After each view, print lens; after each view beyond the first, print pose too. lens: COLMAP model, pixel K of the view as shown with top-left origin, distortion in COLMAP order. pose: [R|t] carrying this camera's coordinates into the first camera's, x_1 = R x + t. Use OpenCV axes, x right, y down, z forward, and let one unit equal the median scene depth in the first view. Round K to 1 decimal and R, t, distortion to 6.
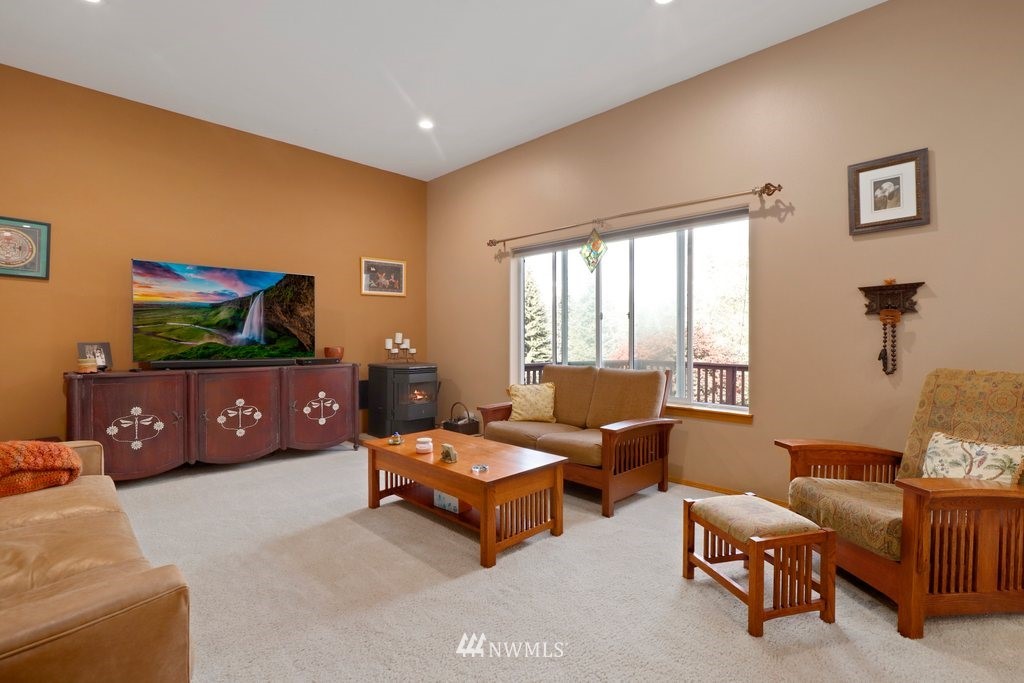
lens RADIAL K [[470.4, 0, 518.9], [0, 470.4, 342.0], [0, 0, 1]] dist [-0.019432, 0.002573]
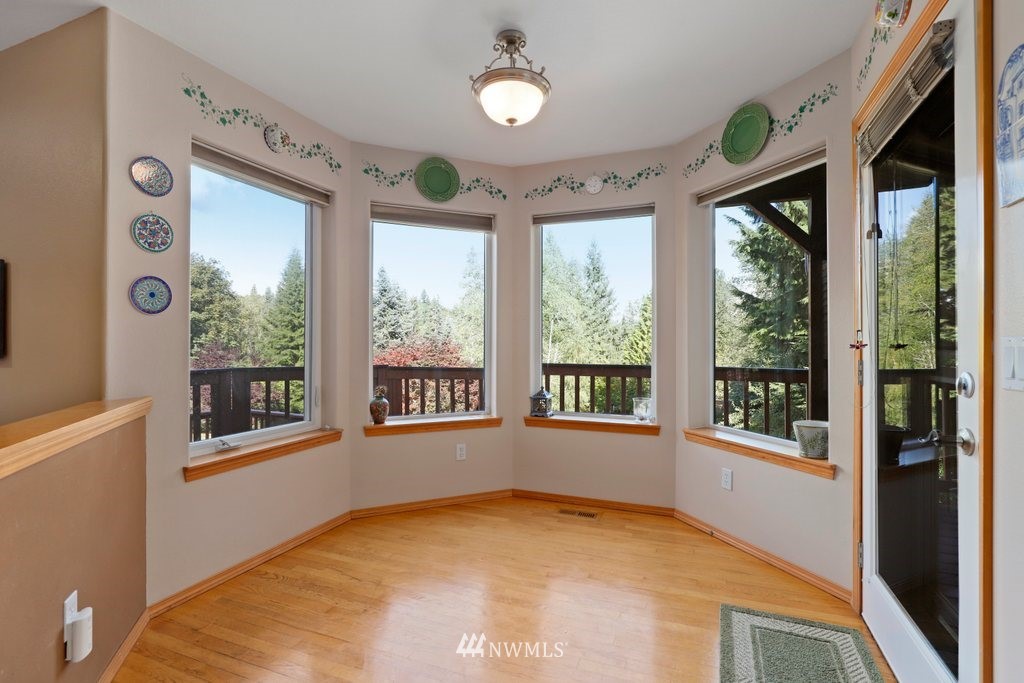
lens RADIAL K [[470.4, 0, 521.4], [0, 470.4, 340.7], [0, 0, 1]] dist [-0.019432, 0.002573]
pose [[0.922668, 0.000632, 0.385595, 0.735186], [0.001715, 0.999982, -0.005744, -0.143801], [-0.385592, 0.005961, 0.922650, -0.006990]]
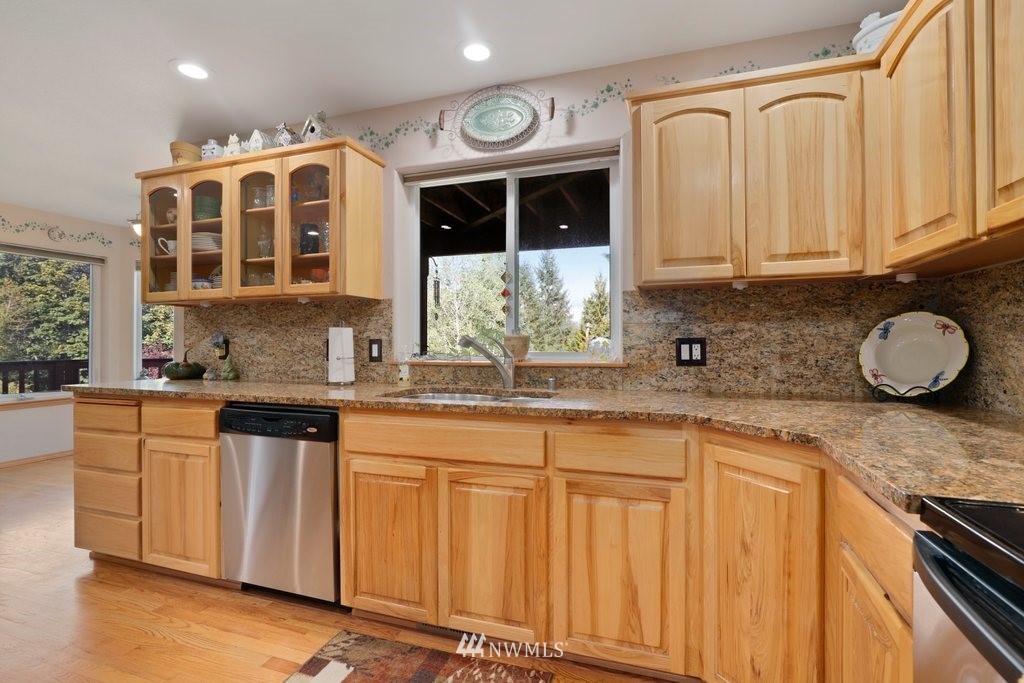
lens RADIAL K [[470.4, 0, 525.9], [0, 470.4, 342.0], [0, 0, 1]] dist [-0.019432, 0.002573]
pose [[0.896502, 0.000081, 0.443039, 1.132710], [0.002317, 0.999985, -0.004870, -0.146793], [-0.443033, 0.005393, 0.896489, -0.705333]]
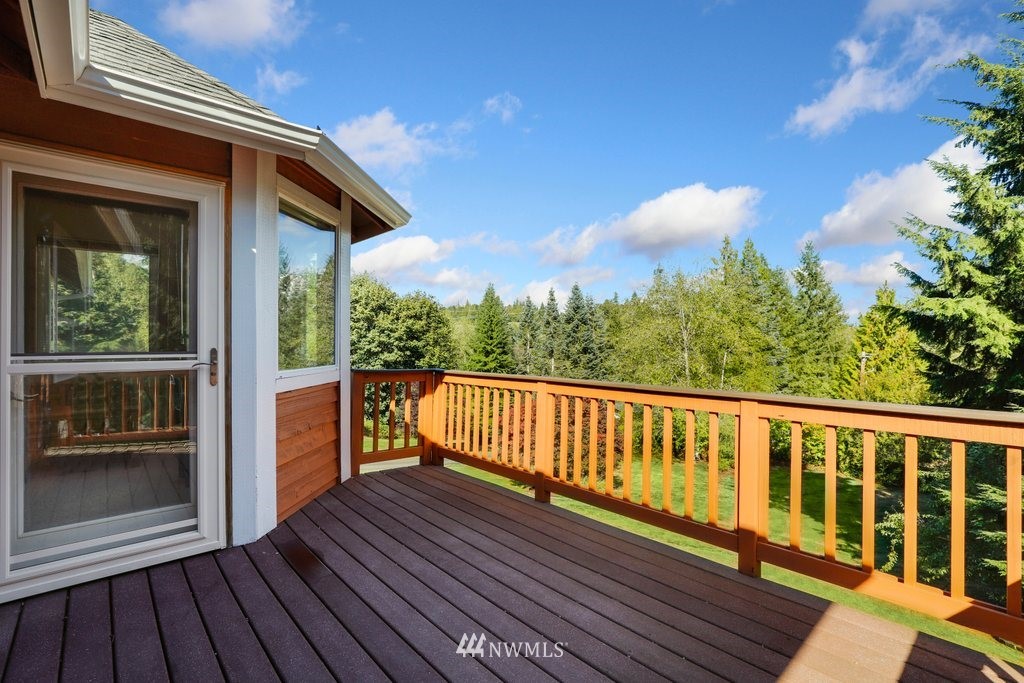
lens RADIAL K [[470.4, 0, 522.3], [0, 470.4, 340.5], [0, 0, 1]] dist [-0.019432, 0.002573]
pose [[0.998268, -0.001944, -0.058794, 1.566366], [0.001765, 0.999994, -0.003098, -0.710319], [0.058800, 0.002989, 0.998265, -0.319861]]
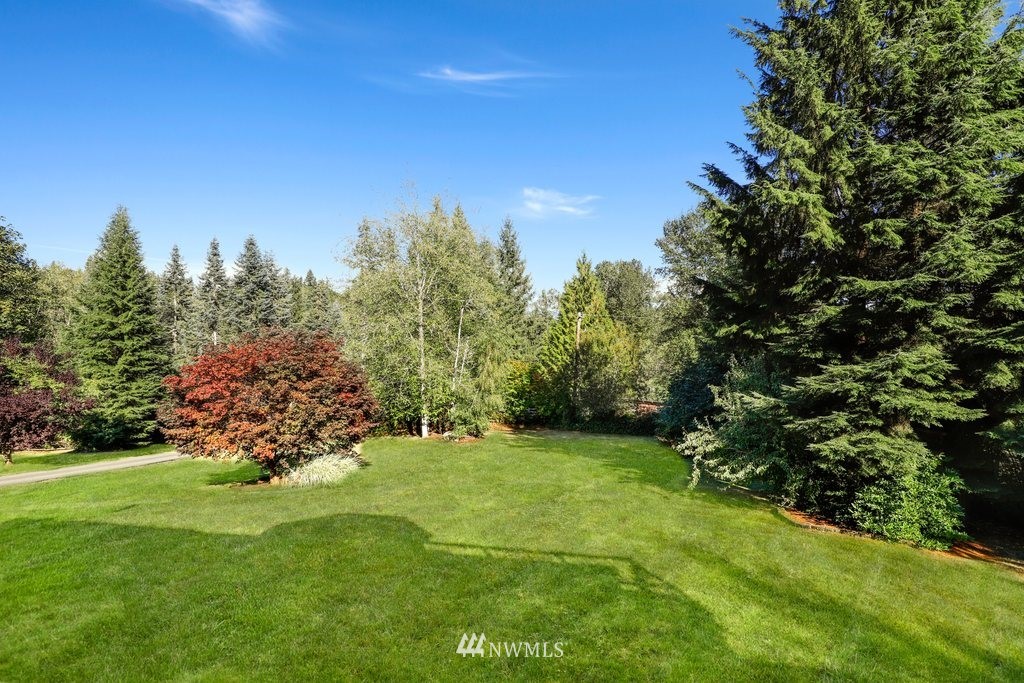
lens RADIAL K [[504.5, 0, 522.3], [0, 504.5, 339.2], [0, 0, 1]] dist [-0.025688, 0.000526]
pose [[0.831077, 0.006806, 0.556115, 1.070505], [-0.013329, 0.999882, 0.007683, -0.176987], [-0.555997, -0.013798, 0.831070, 0.810309]]
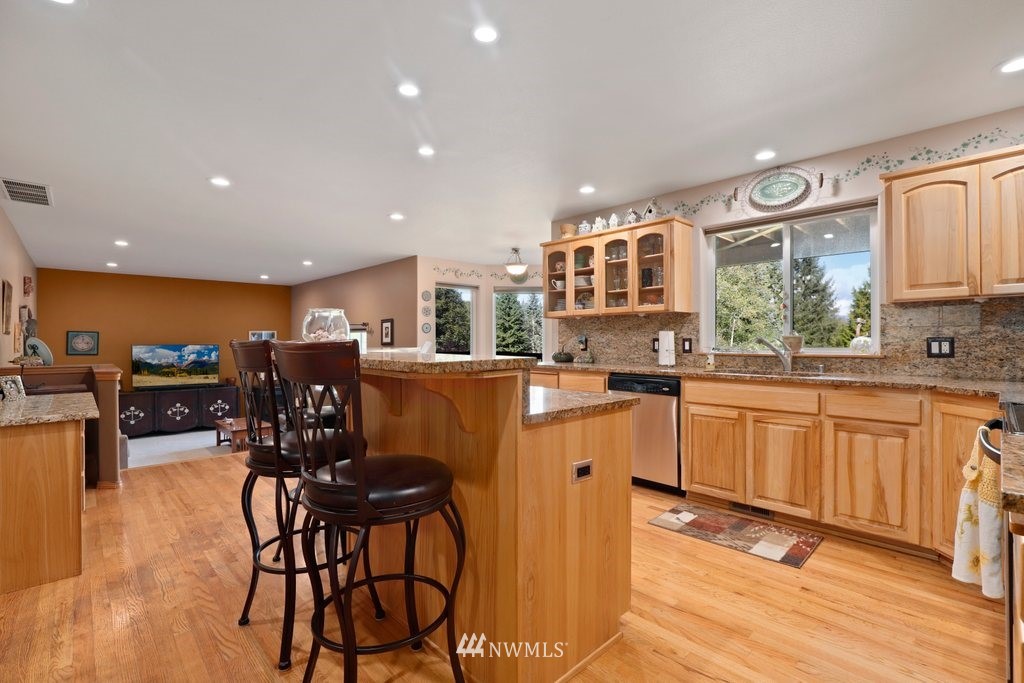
lens RADIAL K [[470.4, 0, 519.6], [0, 470.4, 340.6], [0, 0, 1]] dist [-0.019432, 0.002573]
pose [[0.999176, 0.000698, -0.040571, 0.953971], [-0.000880, 0.999990, -0.004469, -0.145094], [0.040568, 0.004501, 0.999167, -0.990311]]
